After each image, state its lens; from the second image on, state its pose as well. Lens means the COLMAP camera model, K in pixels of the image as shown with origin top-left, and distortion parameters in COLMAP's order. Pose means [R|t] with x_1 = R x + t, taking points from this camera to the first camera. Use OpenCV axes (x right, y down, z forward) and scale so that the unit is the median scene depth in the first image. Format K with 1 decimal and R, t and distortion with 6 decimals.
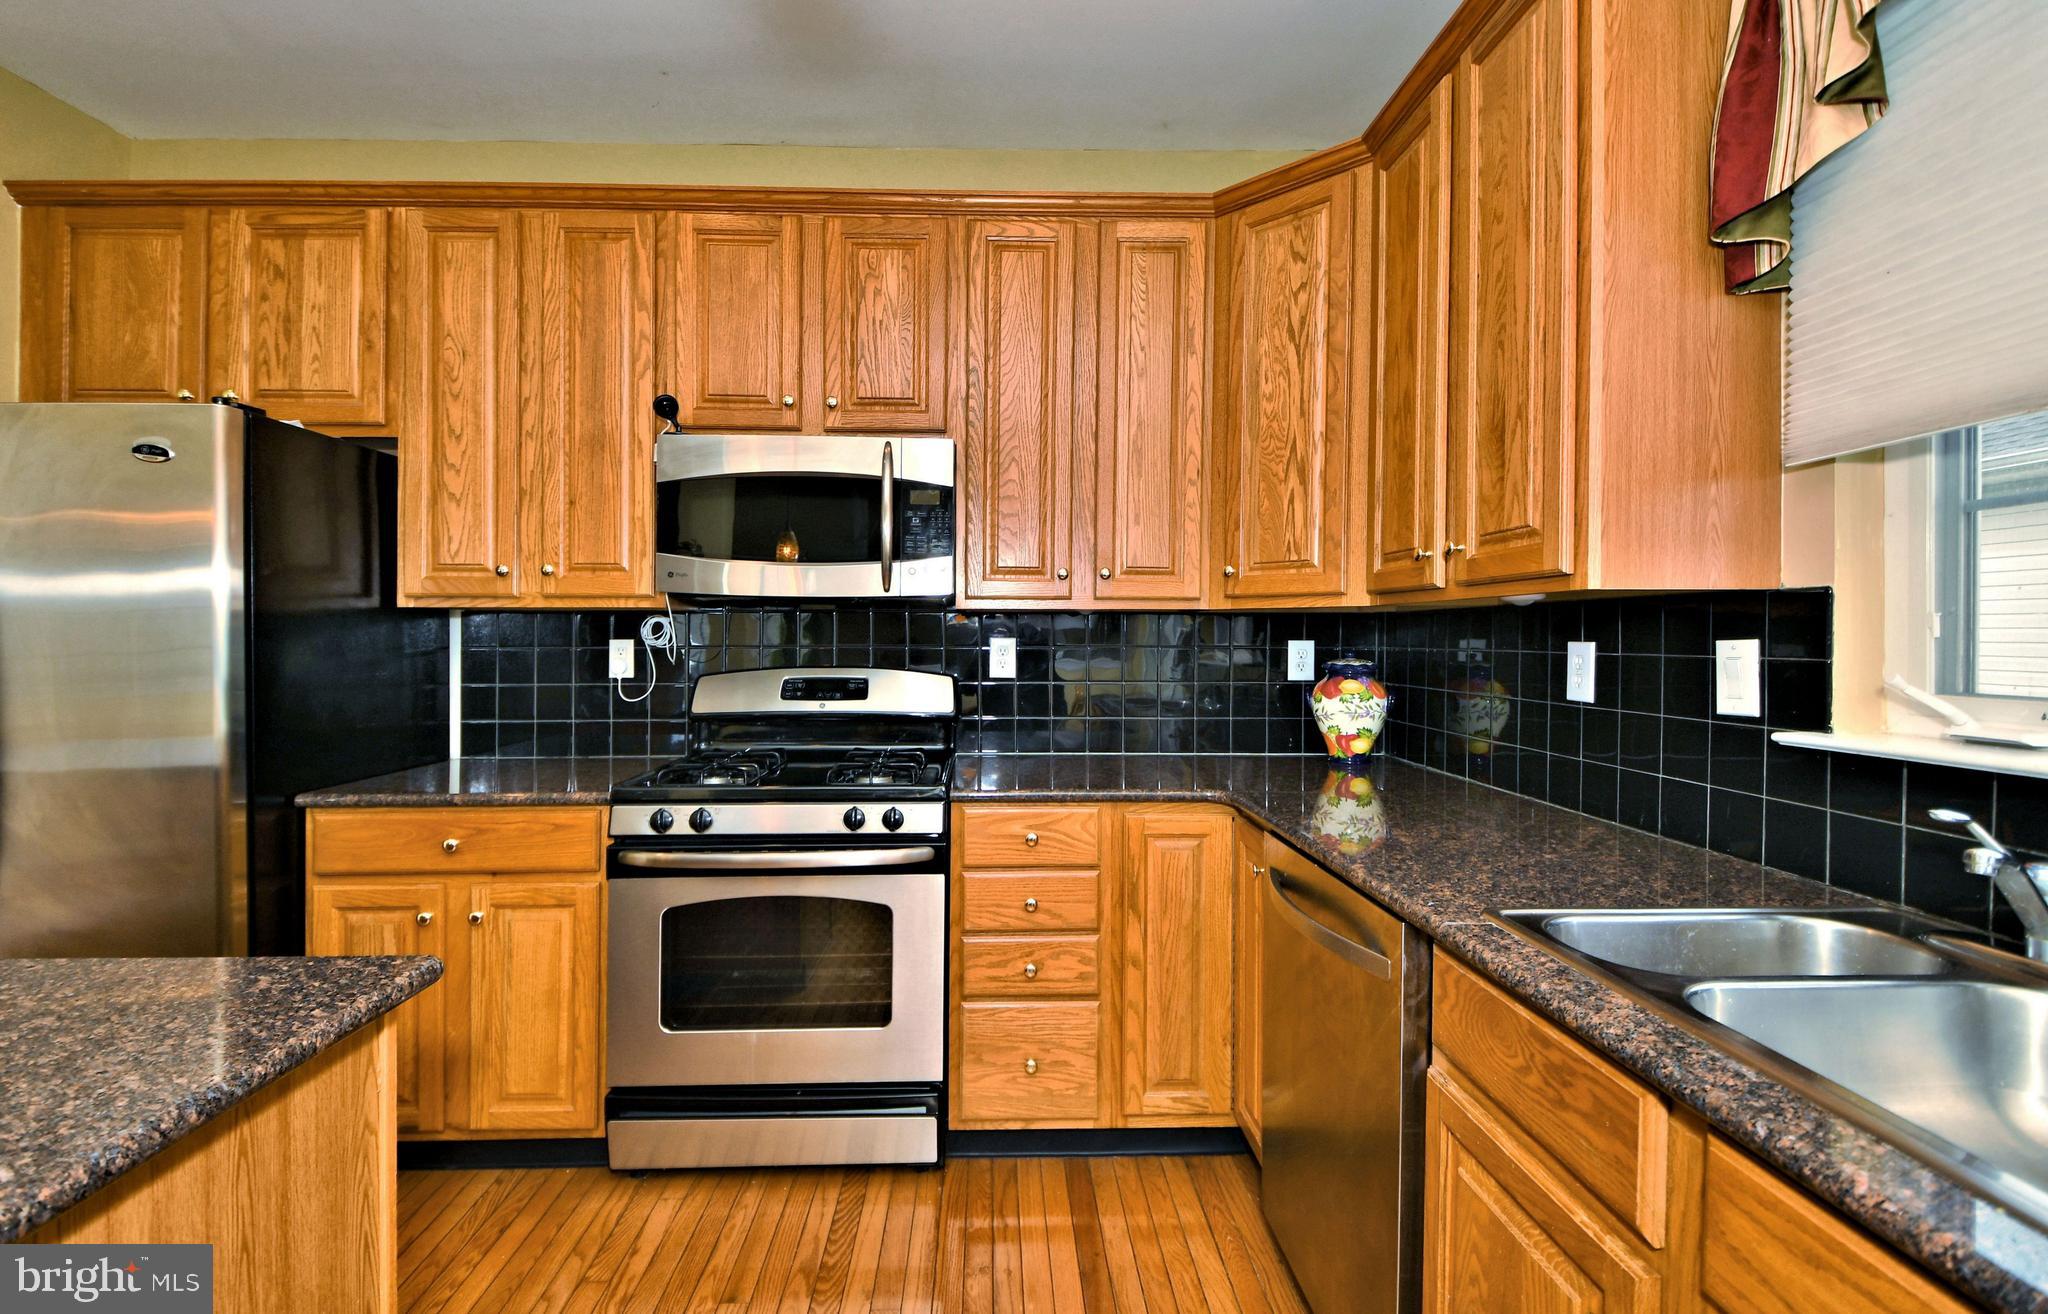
lens RADIAL K [[895.8, 0, 1014.0], [0, 895.8, 656.4], [0, 0, 1]] dist [0.010613, -0.003715]
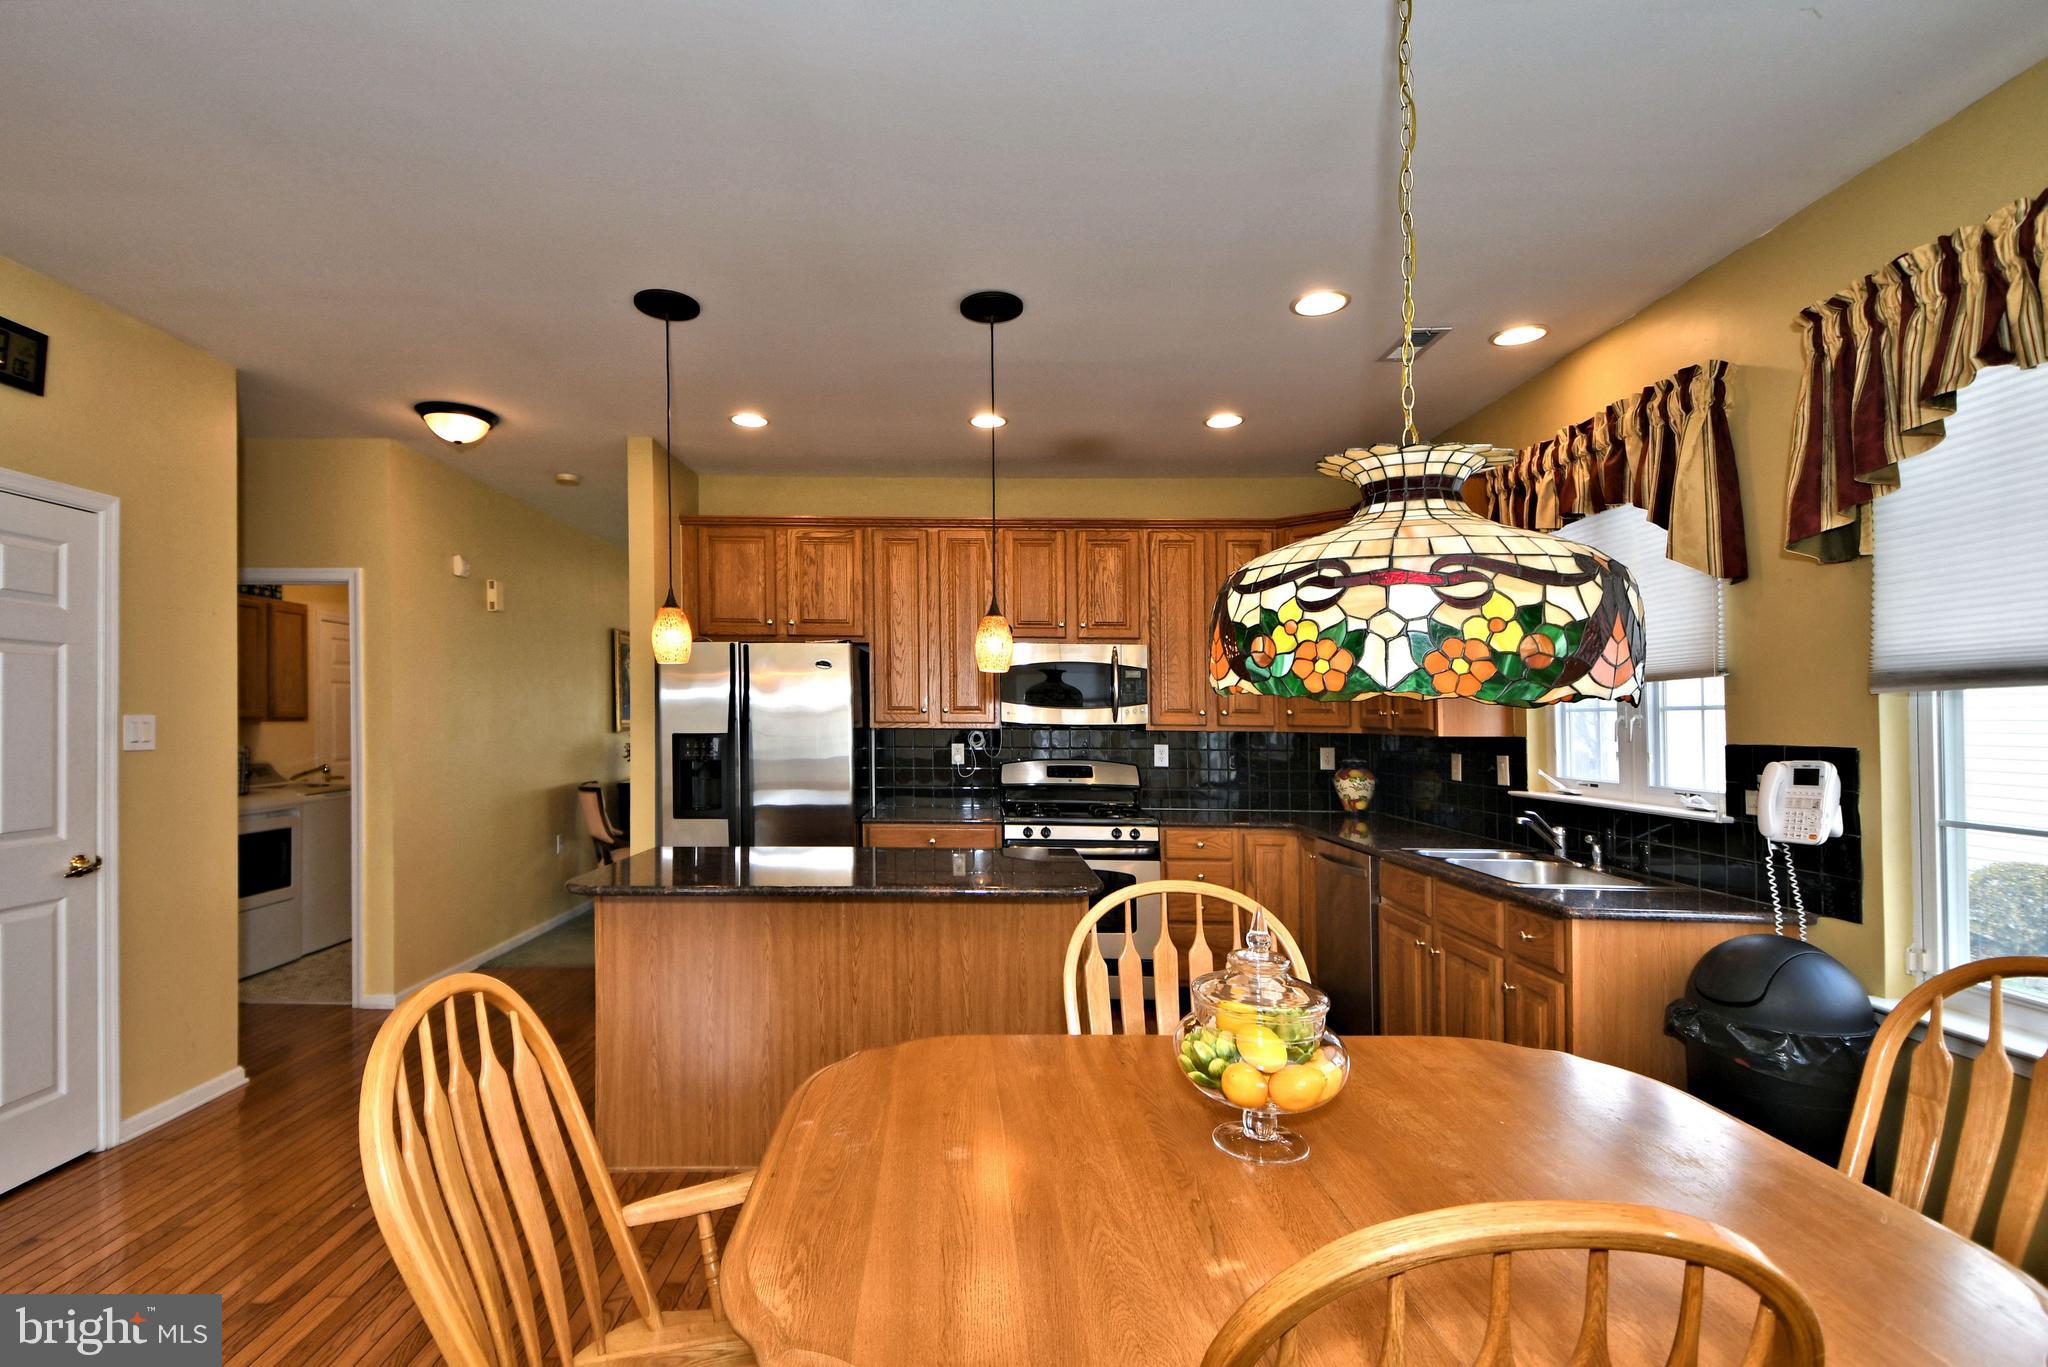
lens RADIAL K [[955.0, 0, 967.1], [0, 955.0, 664.1], [0, 0, 1]] dist [0.000300, 0.001968]
pose [[0.999220, 0.007657, -0.038742, -0.382195], [-0.010657, 0.996911, -0.077809, -0.032249], [0.038027, 0.078162, 0.996215, -1.104068]]
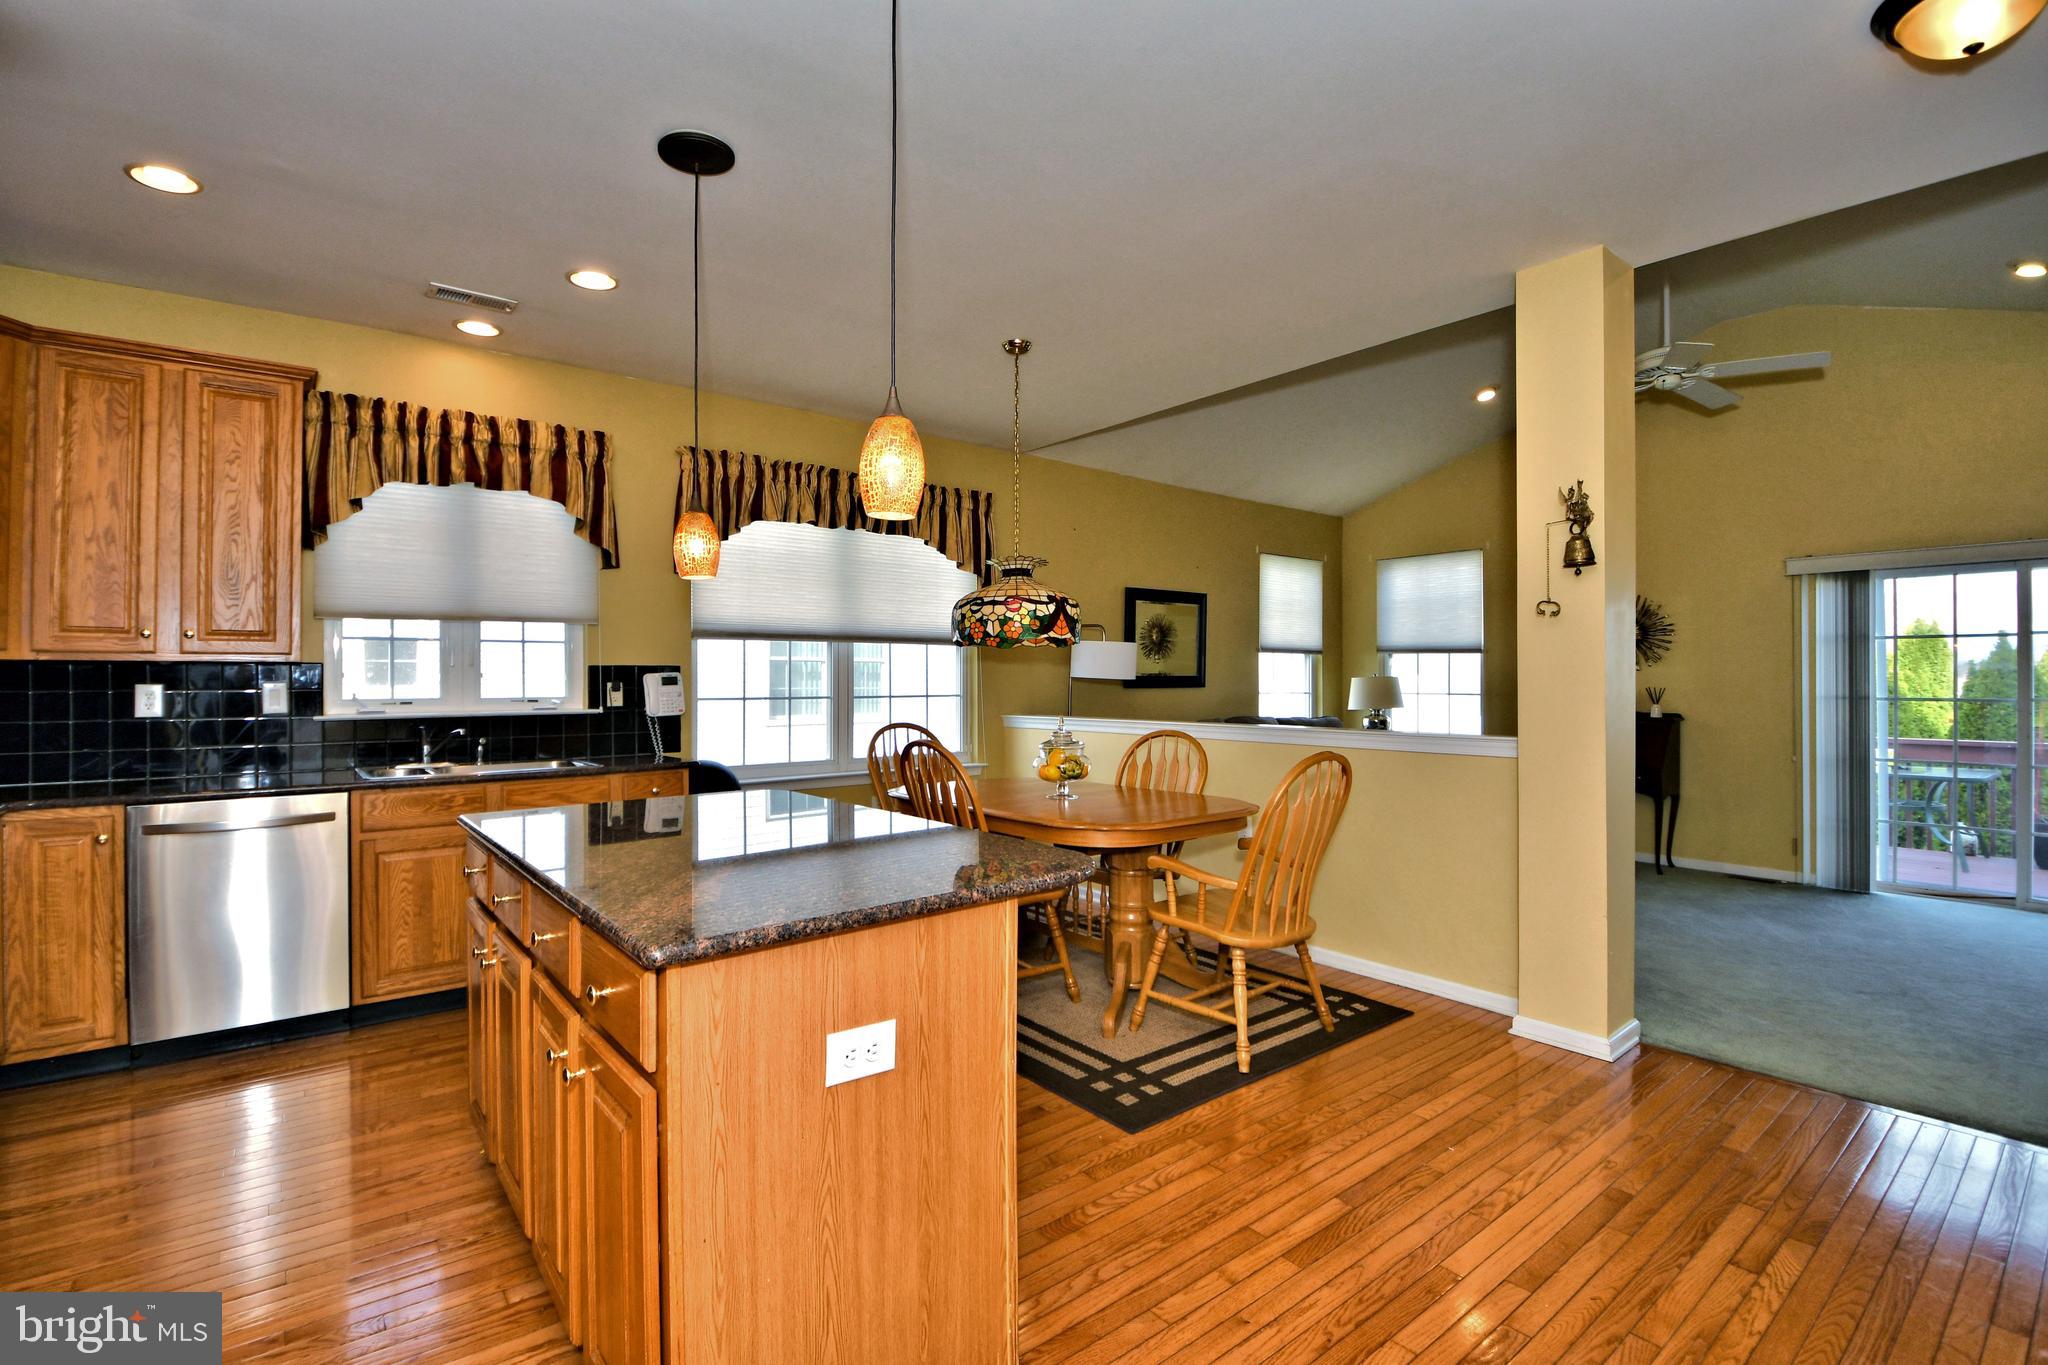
lens RADIAL K [[913.0, 0, 995.8], [0, 913.0, 678.6], [0, 0, 1]] dist [-0.019811, -0.006202]
pose [[-0.570963, -0.005918, 0.820954, -1.479901], [0.011291, 0.999823, 0.015061, -0.027705], [-0.820898, 0.017869, -0.570795, 0.499638]]
